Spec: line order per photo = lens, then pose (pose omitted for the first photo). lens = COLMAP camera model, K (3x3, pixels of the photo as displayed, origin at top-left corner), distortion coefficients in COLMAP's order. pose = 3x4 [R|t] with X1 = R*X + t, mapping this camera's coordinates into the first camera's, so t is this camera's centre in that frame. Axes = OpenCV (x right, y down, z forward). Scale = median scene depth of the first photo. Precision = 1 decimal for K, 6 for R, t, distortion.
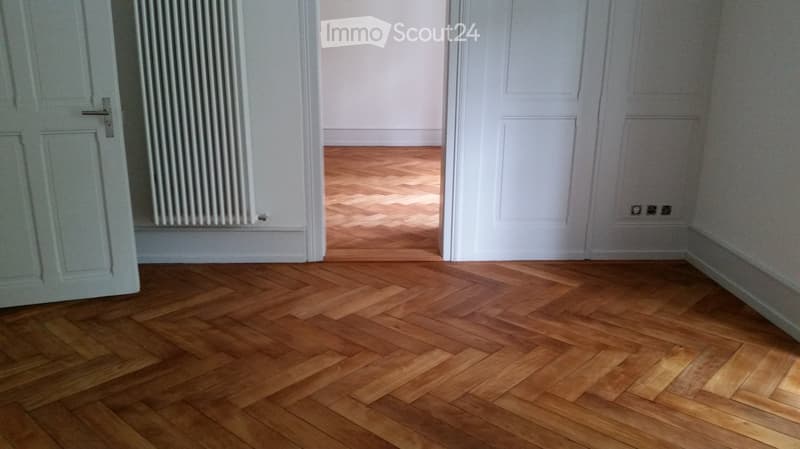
lens RADIAL K [[653.7, 0, 400.0], [0, 653.7, 224.5], [0, 0, 1]] dist [0.135002, -0.331313]
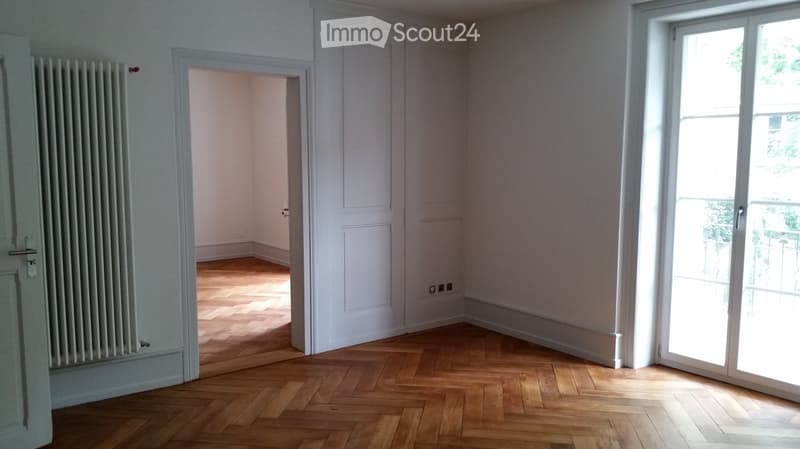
lens RADIAL K [[641.4, 0, 409.2], [0, 641.4, 226.3], [0, 0, 1]] dist [0.148555, -0.307719]
pose [[0.822749, -0.072142, 0.563808, -0.423475], [0.165071, 0.979489, -0.115555, -0.004944], [-0.543907, 0.188141, 0.817782, -0.055123]]
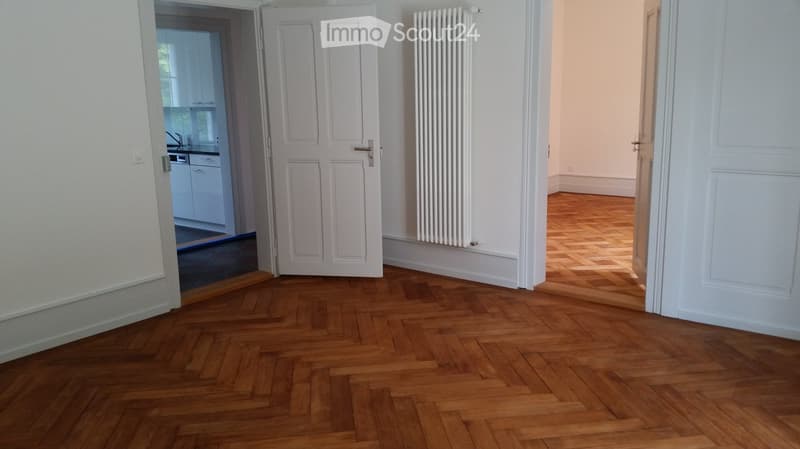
lens RADIAL K [[653.7, 0, 400.0], [0, 653.7, 224.5], [0, 0, 1]] dist [0.135002, -0.331313]
pose [[0.780696, 0.104564, -0.616101, 0.389857], [-0.148391, 0.988722, -0.020229, 0.002627], [0.607037, 0.107216, 0.787407, -0.011826]]
